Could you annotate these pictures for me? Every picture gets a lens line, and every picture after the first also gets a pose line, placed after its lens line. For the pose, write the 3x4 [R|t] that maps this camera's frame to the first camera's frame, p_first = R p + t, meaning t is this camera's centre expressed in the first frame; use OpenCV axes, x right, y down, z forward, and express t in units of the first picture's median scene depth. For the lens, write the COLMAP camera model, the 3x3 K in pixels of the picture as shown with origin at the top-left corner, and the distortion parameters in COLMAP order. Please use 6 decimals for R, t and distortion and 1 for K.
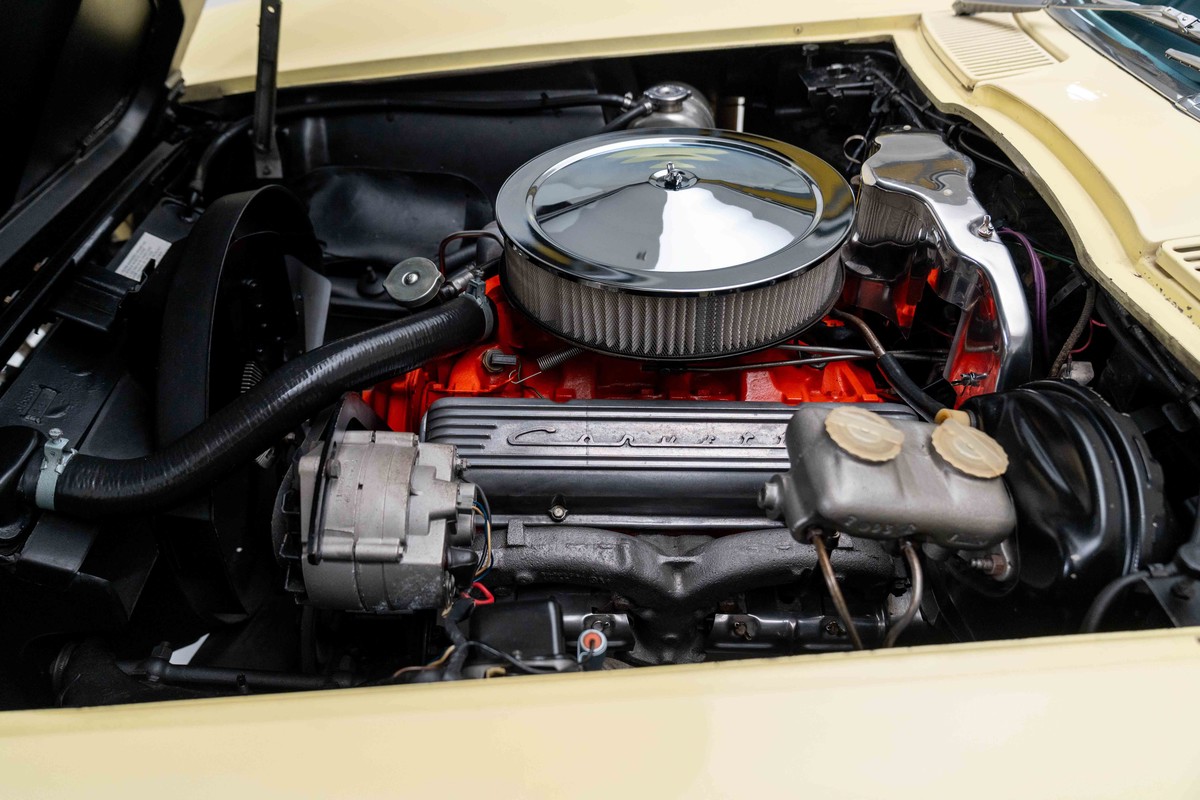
lens RADIAL K [[812.9, 0, 581.2], [0, 812.9, 403.4], [0, 0, 1]] dist [-0.013526, 0.001160]
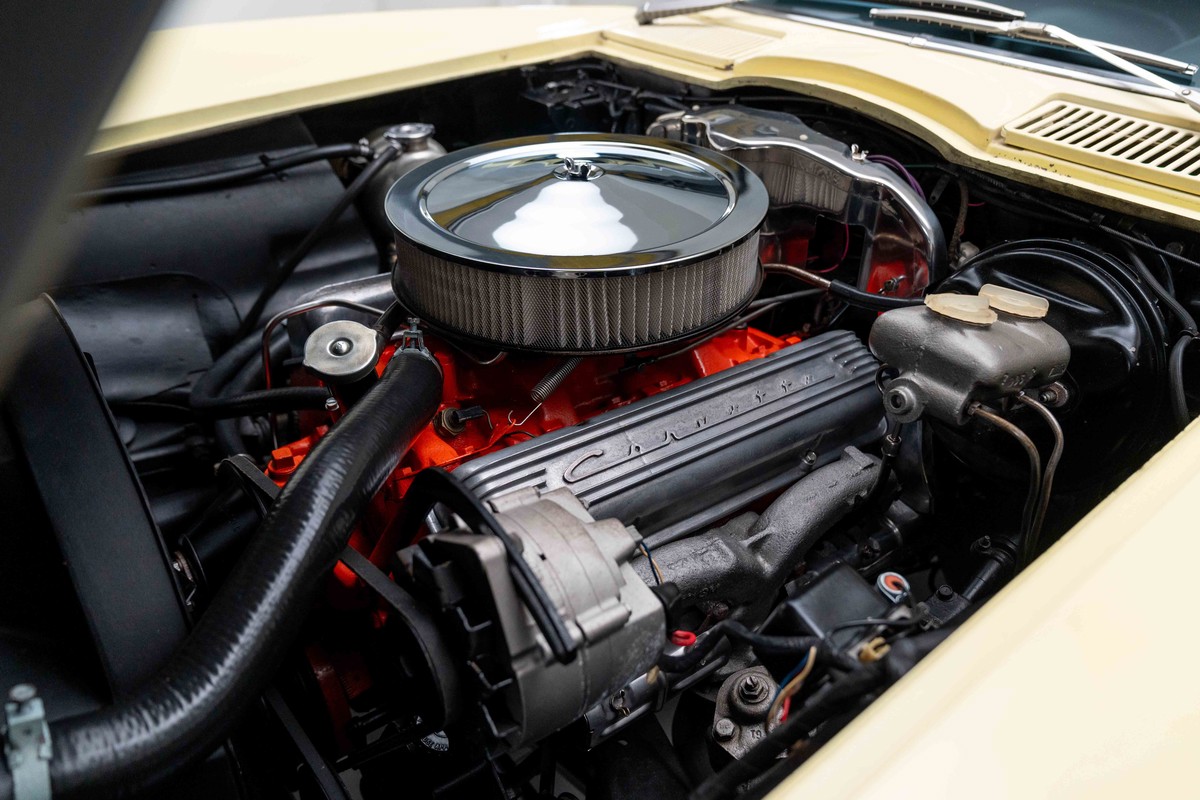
lens RADIAL K [[854.2, 0, 611.9], [0, 854.2, 404.7], [0, 0, 1]] dist [-0.013390, -0.000517]
pose [[0.801550, -0.299833, 0.517318, -0.474889], [0.359755, 0.932897, -0.016718, 0.005176], [-0.477592, 0.199507, 0.855630, 0.204309]]
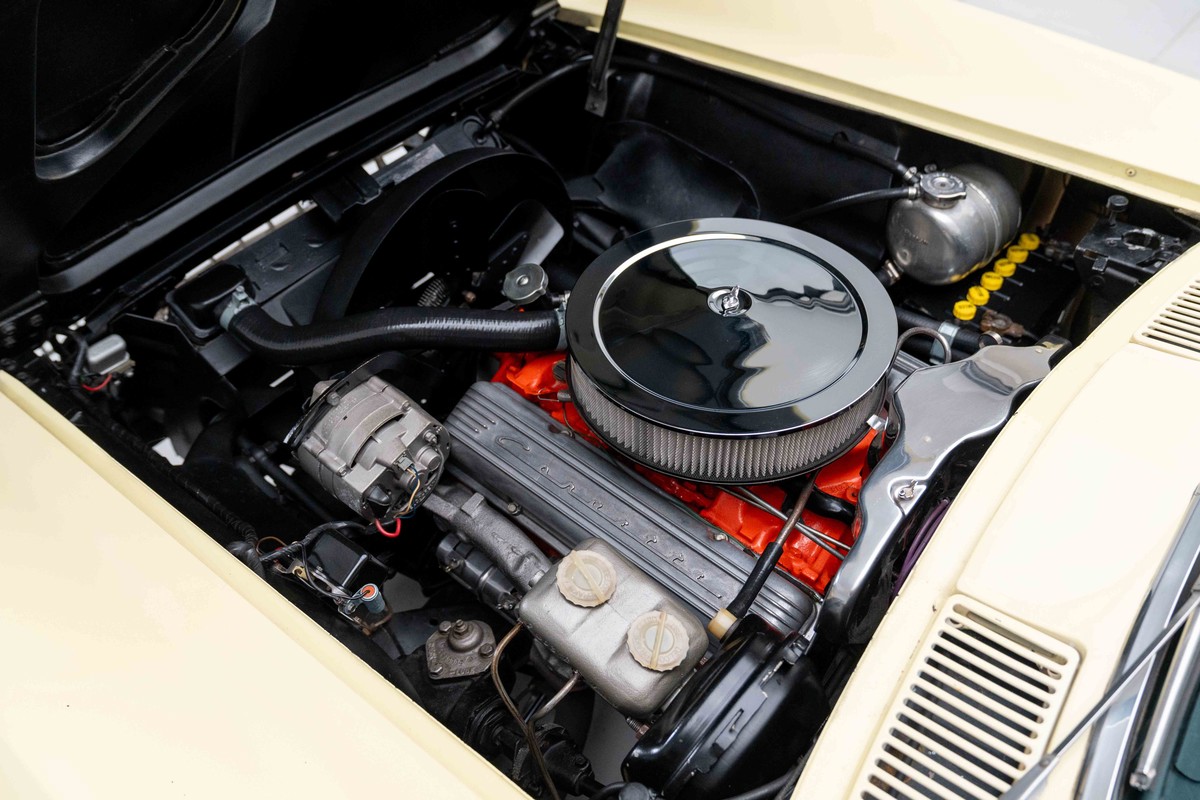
lens RADIAL K [[968.7, 0, 616.8], [0, 968.7, 418.7], [0, 0, 1]] dist [0.009131, -0.002234]
pose [[0.762838, 0.486073, -0.426394, 0.664152], [-0.422651, 0.873913, 0.240087, -0.411160], [0.489331, -0.002932, 0.872093, -0.210537]]
